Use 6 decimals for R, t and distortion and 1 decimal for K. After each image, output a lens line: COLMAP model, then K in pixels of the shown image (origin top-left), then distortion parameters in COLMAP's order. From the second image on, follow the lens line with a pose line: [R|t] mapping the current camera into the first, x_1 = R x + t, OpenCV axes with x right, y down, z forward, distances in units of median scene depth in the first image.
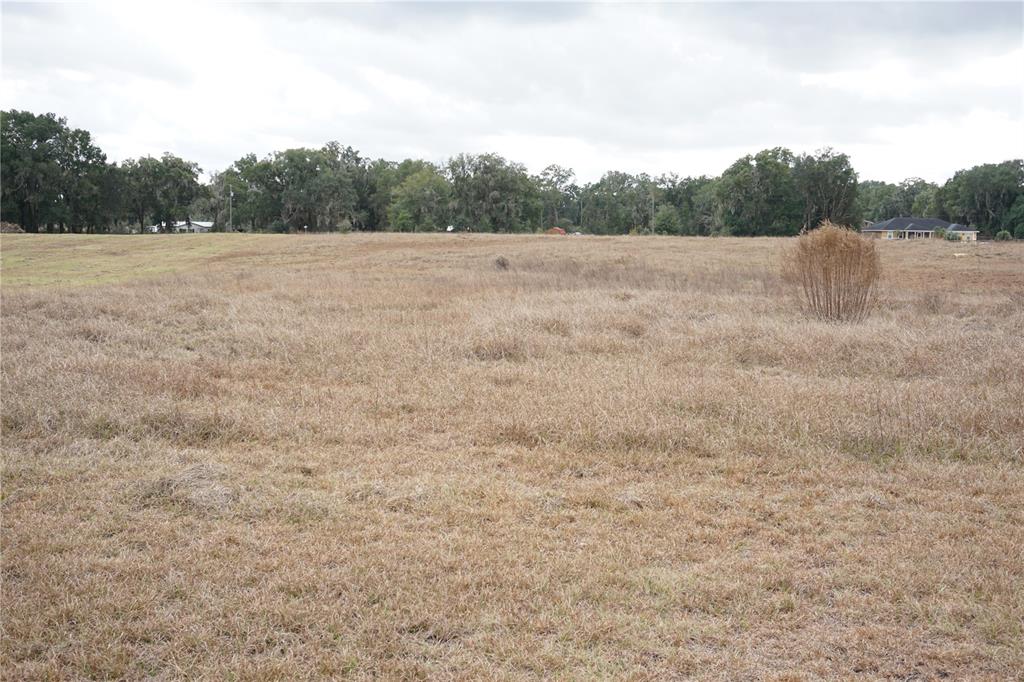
lens RADIAL K [[1011.5, 0, 509.4], [0, 1011.5, 336.1], [0, 0, 1]] dist [-0.006794, 0.000000]
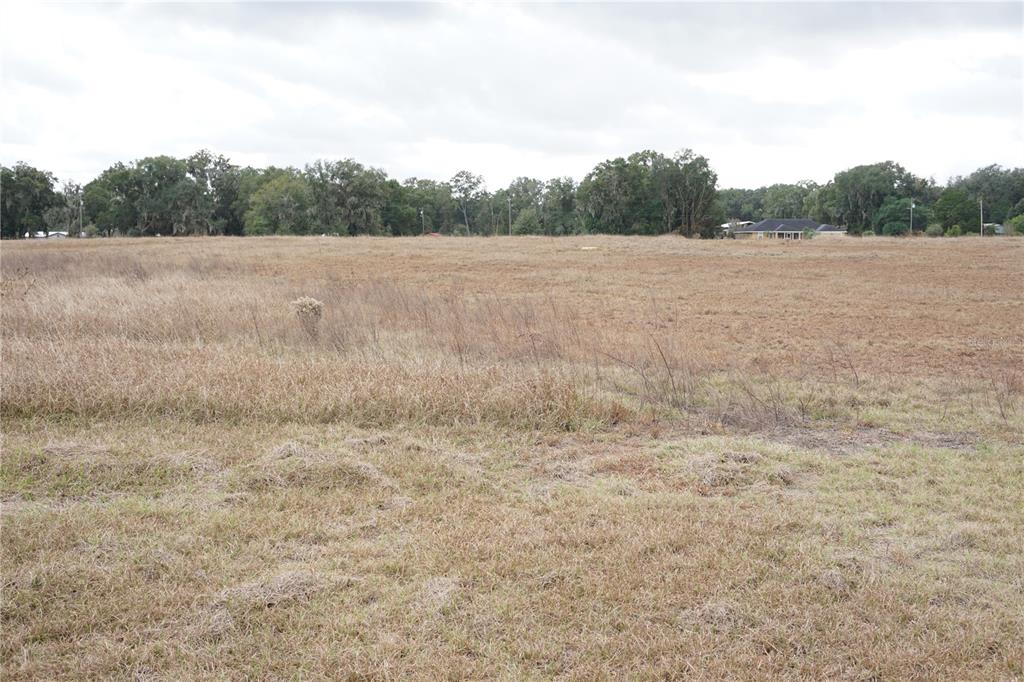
lens RADIAL K [[1011.5, 0, 512.3], [0, 1011.5, 339.1], [0, 0, 1]] dist [-0.006794, 0.000000]
pose [[0.999432, -0.015579, 0.029873, 0.108546], [0.015750, 0.999861, -0.005495, 0.004574], [-0.029783, 0.005962, 0.999539, 0.000968]]
